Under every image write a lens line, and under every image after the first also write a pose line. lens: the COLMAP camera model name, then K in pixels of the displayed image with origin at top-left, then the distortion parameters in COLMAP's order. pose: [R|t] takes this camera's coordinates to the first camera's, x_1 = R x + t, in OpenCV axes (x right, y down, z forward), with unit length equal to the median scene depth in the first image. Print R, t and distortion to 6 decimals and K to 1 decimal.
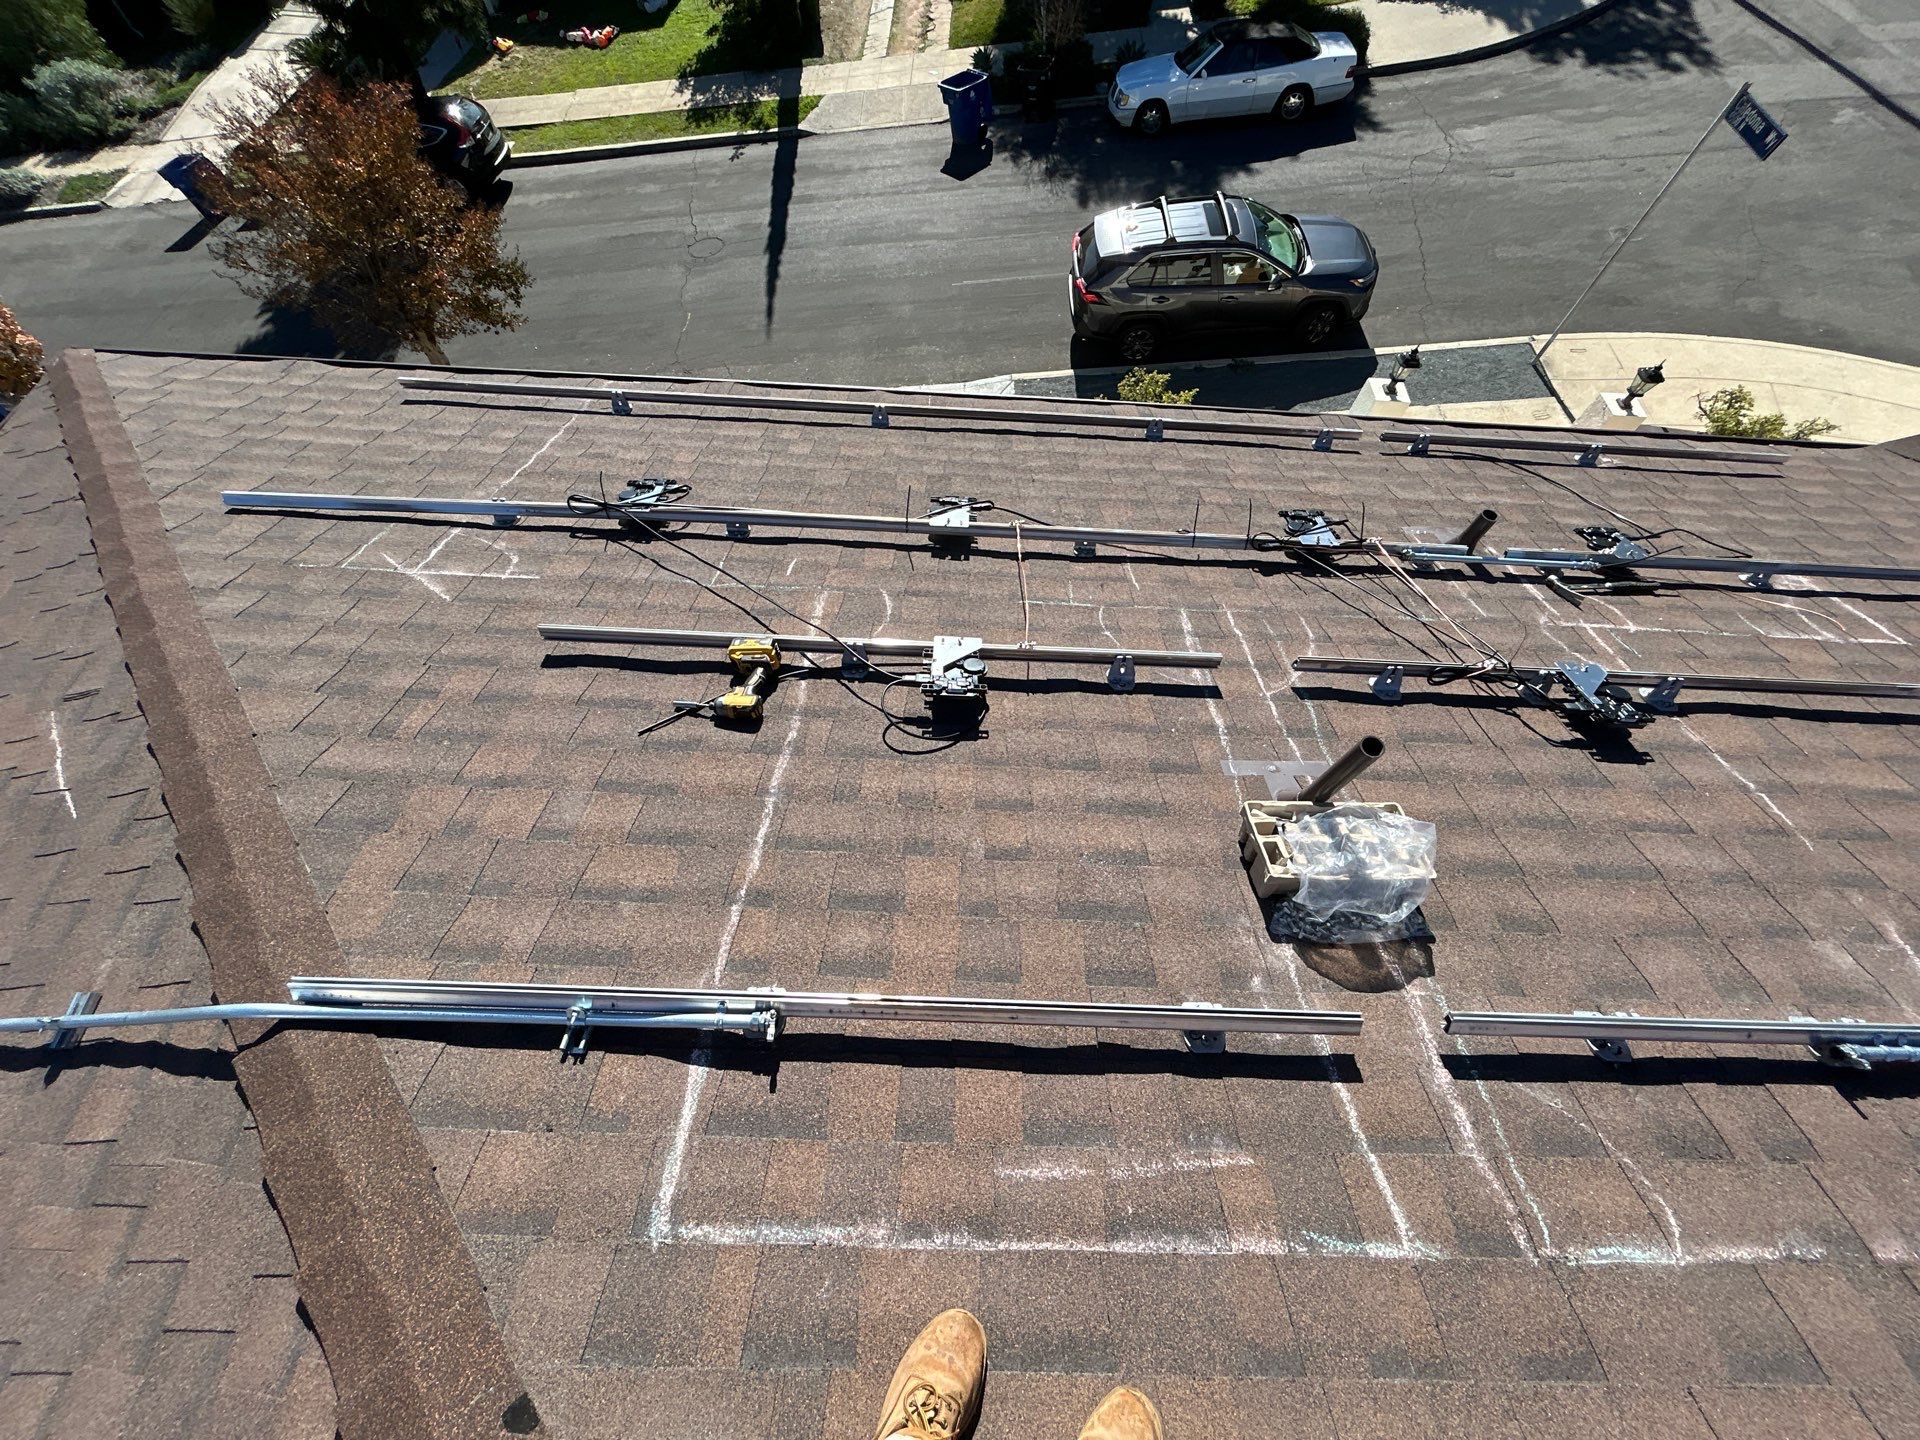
lens RADIAL K [[764.8, 0, 961.0], [0, 764.8, 724.5], [0, 0, 1]] dist [0.001576, -0.000357]
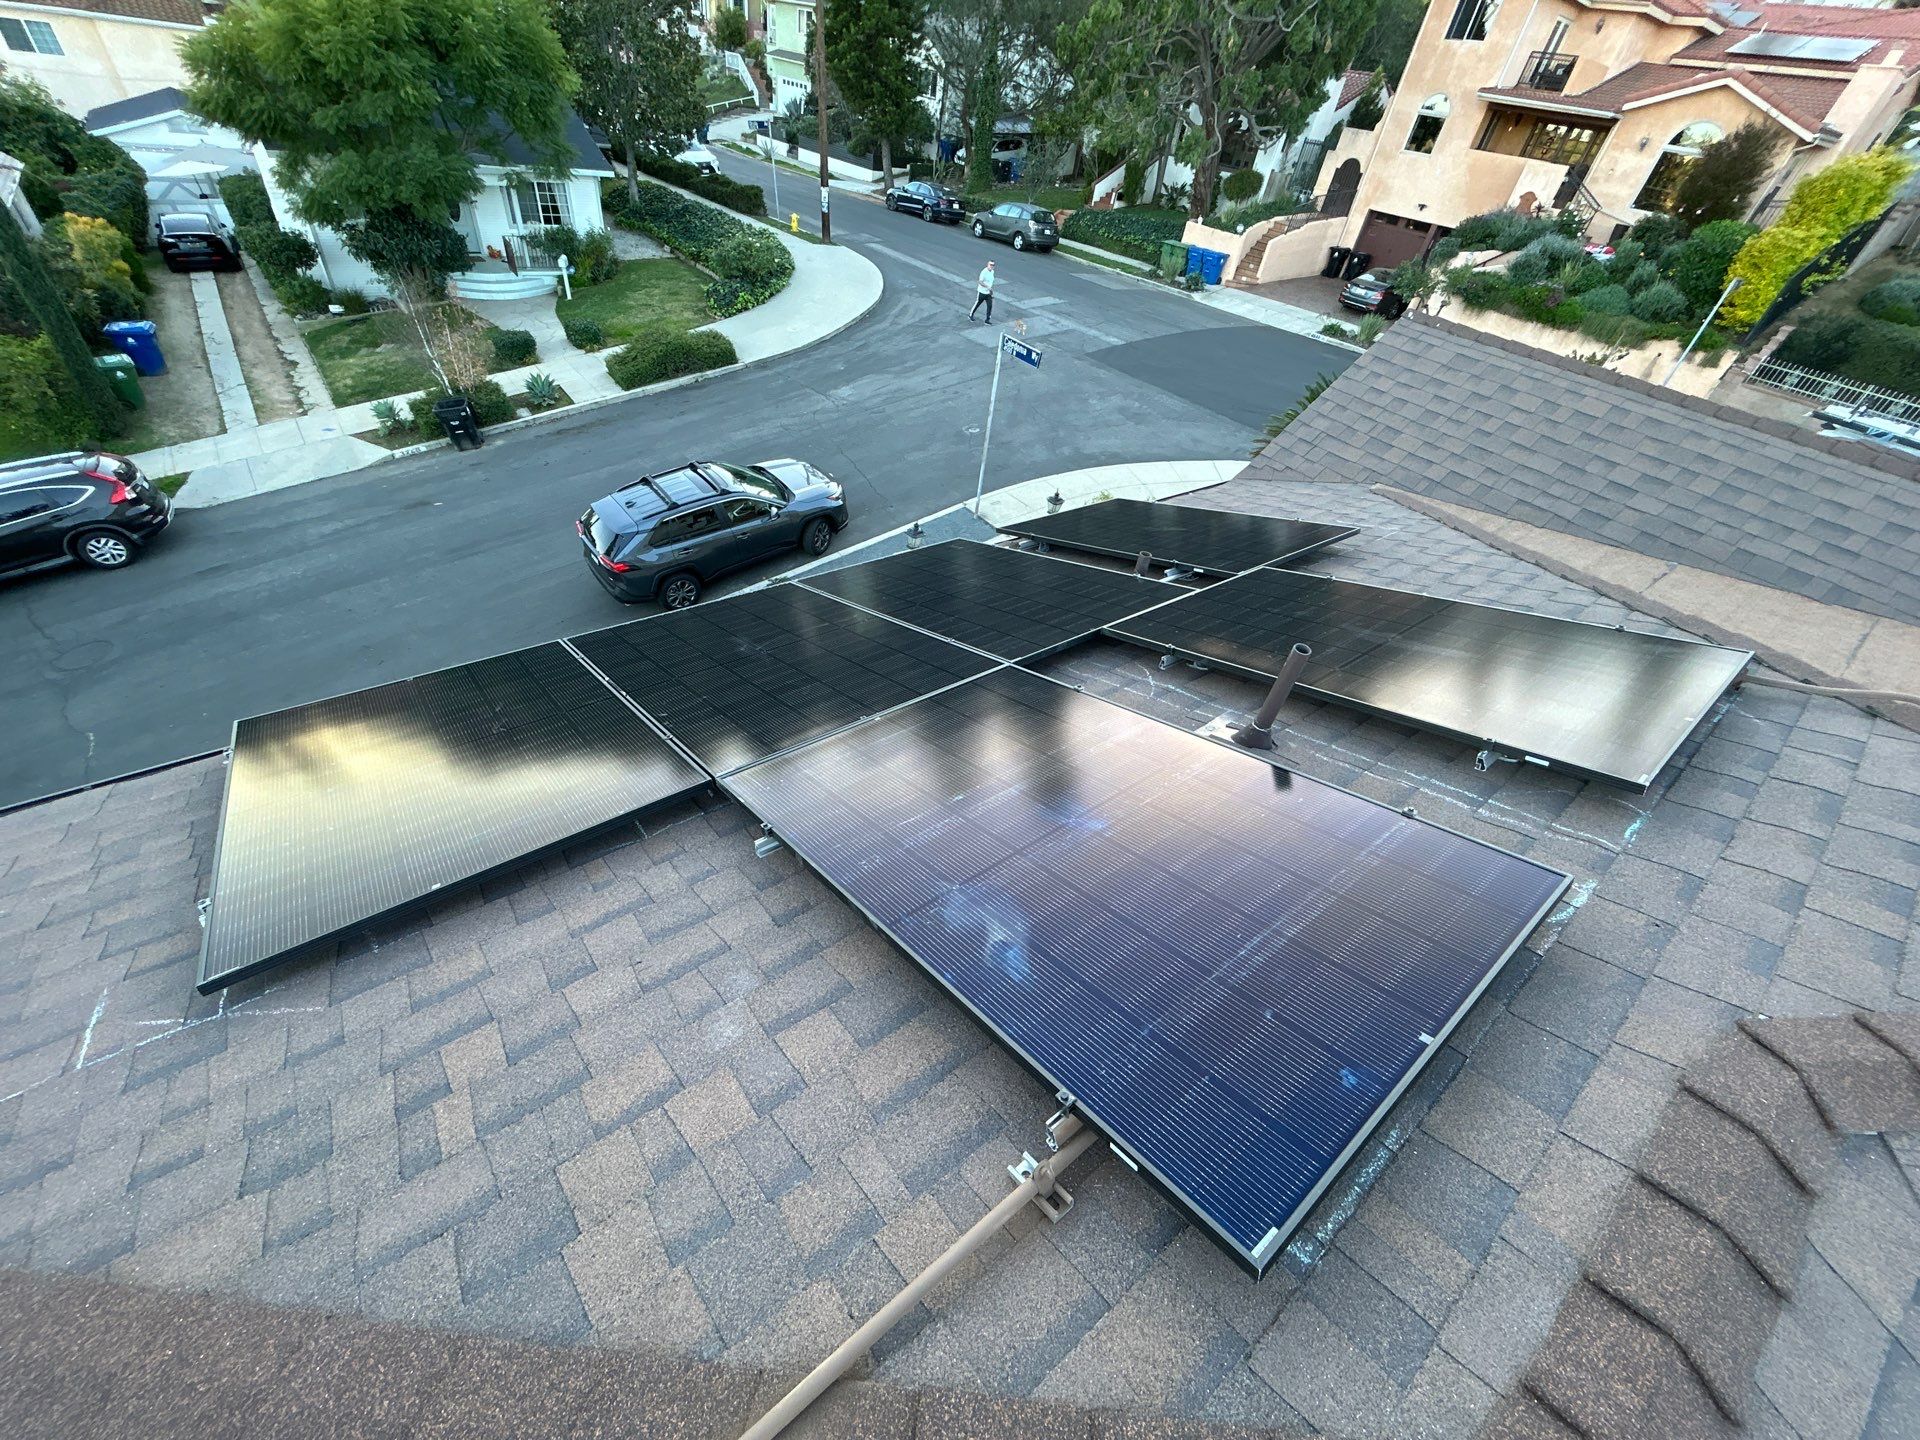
lens RADIAL K [[768.5, 0, 958.2], [0, 768.5, 718.8], [0, 0, 1]] dist [0.001488, -0.000151]
pose [[0.770779, -0.372413, 0.516923, -0.506869], [0.506713, 0.850162, -0.143063, 0.010741], [-0.386189, 0.372202, 0.843993, 0.066778]]
